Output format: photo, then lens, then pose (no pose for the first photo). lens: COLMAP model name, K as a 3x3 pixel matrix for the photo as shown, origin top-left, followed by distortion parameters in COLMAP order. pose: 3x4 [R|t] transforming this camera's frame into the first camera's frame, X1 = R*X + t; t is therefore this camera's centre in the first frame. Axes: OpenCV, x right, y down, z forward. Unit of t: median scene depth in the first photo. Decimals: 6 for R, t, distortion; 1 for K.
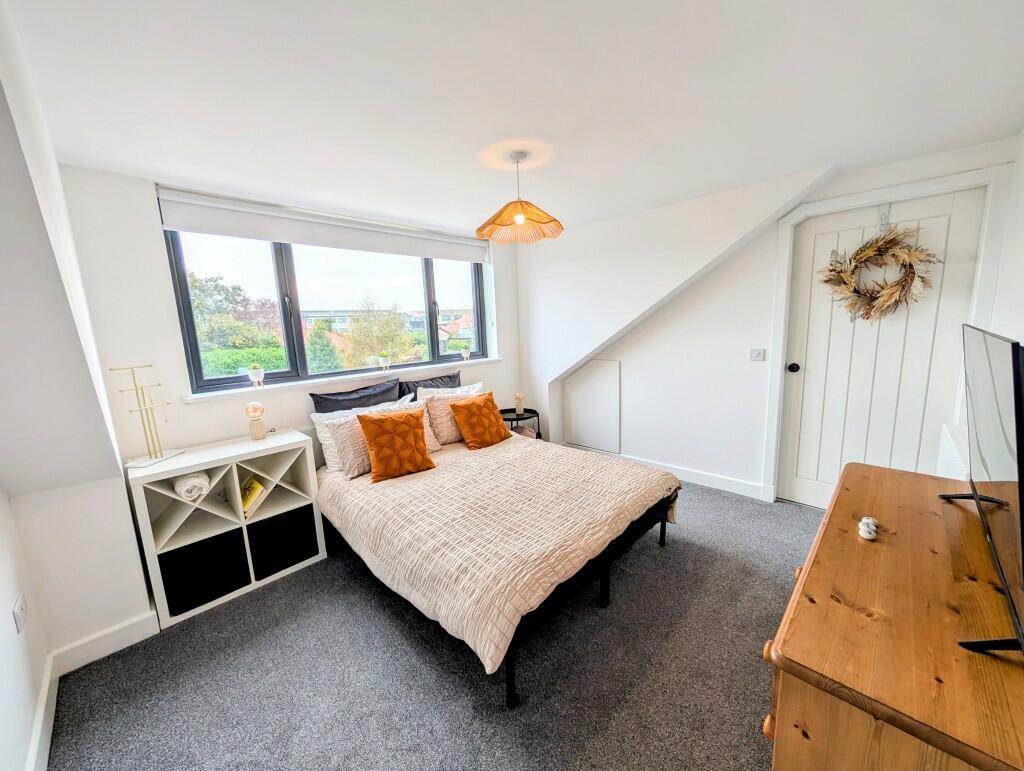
lens RADIAL K [[385.0, 0, 516.0], [0, 385.0, 386.2], [0, 0, 1]] dist [0.000714, 0.000051]
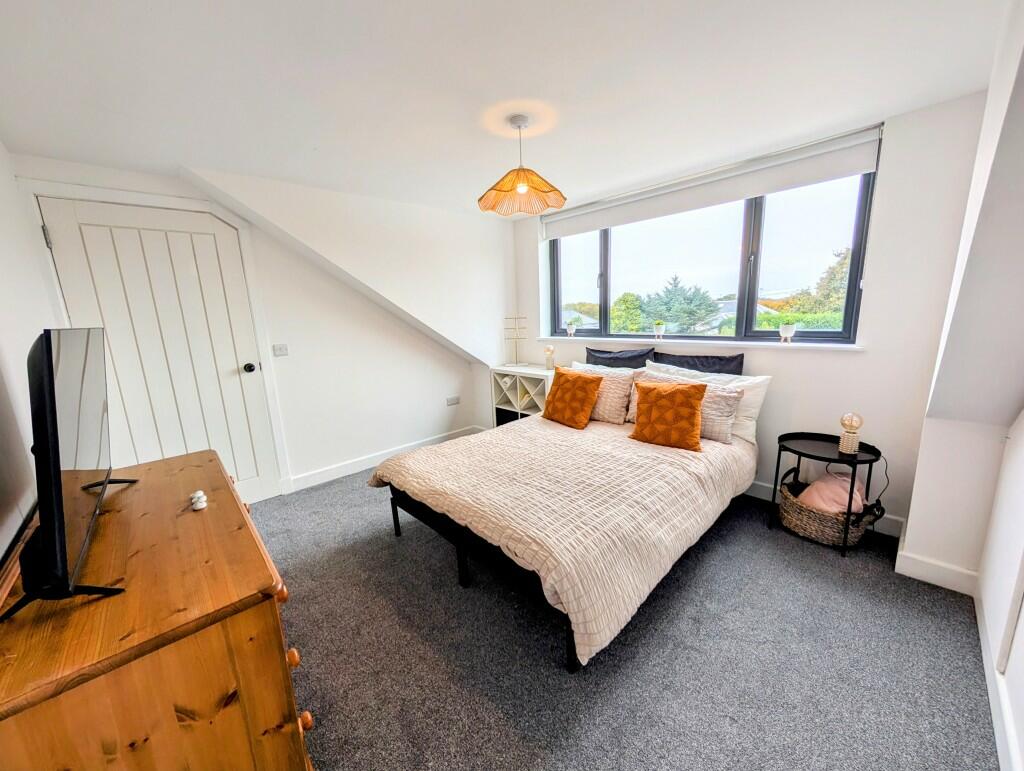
lens RADIAL K [[385.0, 0, 516.0], [0, 385.0, 386.2], [0, 0, 1]] dist [0.000714, 0.000051]
pose [[-0.029639, 0.235872, -0.971332, 0.812885], [-0.119255, 0.963984, 0.237726, -0.142065], [0.992421, 0.122882, -0.000443, 0.803658]]
